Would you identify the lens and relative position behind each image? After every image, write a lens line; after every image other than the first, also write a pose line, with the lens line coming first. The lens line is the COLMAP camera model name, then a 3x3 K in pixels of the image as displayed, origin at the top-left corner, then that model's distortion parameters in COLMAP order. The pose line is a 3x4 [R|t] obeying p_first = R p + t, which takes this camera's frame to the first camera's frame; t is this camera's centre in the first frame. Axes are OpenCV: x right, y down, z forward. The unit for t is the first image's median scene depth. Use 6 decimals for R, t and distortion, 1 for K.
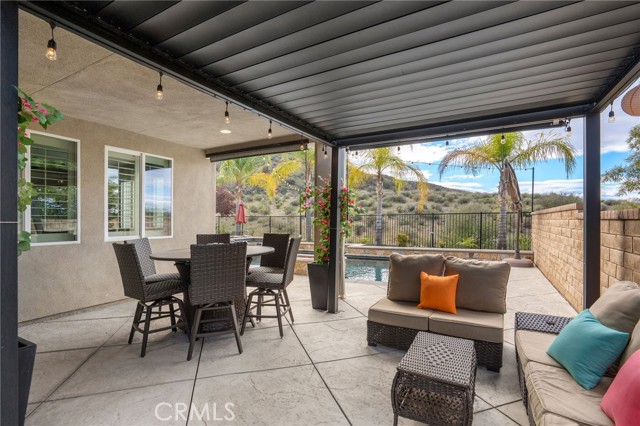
lens RADIAL K [[301.3, 0, 319.7], [0, 301.3, 214.7], [0, 0, 1]] dist [-0.038582, 0.011927]
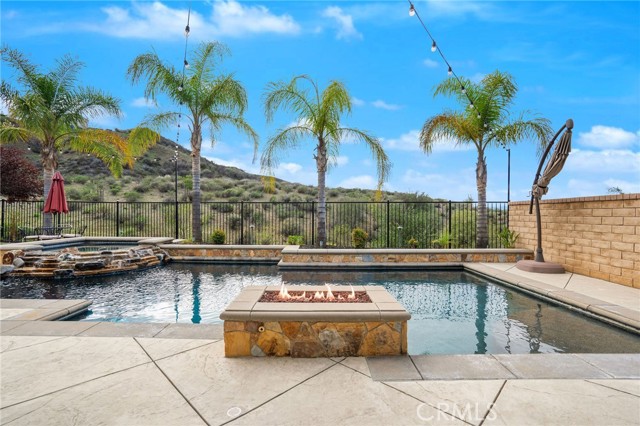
lens RADIAL K [[301.3, 0, 322.1], [0, 301.3, 212.4], [0, 0, 1]] dist [-0.038582, 0.011927]
pose [[0.879595, 0.011082, 0.475595, -0.068930], [-0.018459, 0.999771, 0.010844, 0.009658], [-0.475366, -0.018318, 0.879597, 0.226526]]
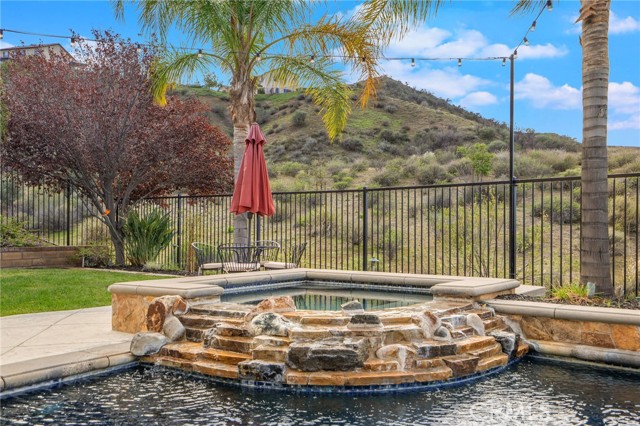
lens RADIAL K [[621.1, 0, 317.6], [0, 621.1, 214.6], [0, 0, 1]] dist [0.058003, 0.000000]
pose [[0.989502, 0.003621, -0.144474, -0.103878], [-0.004456, 0.999975, -0.005459, 0.024506], [0.144450, 0.006046, 0.989494, 0.387212]]
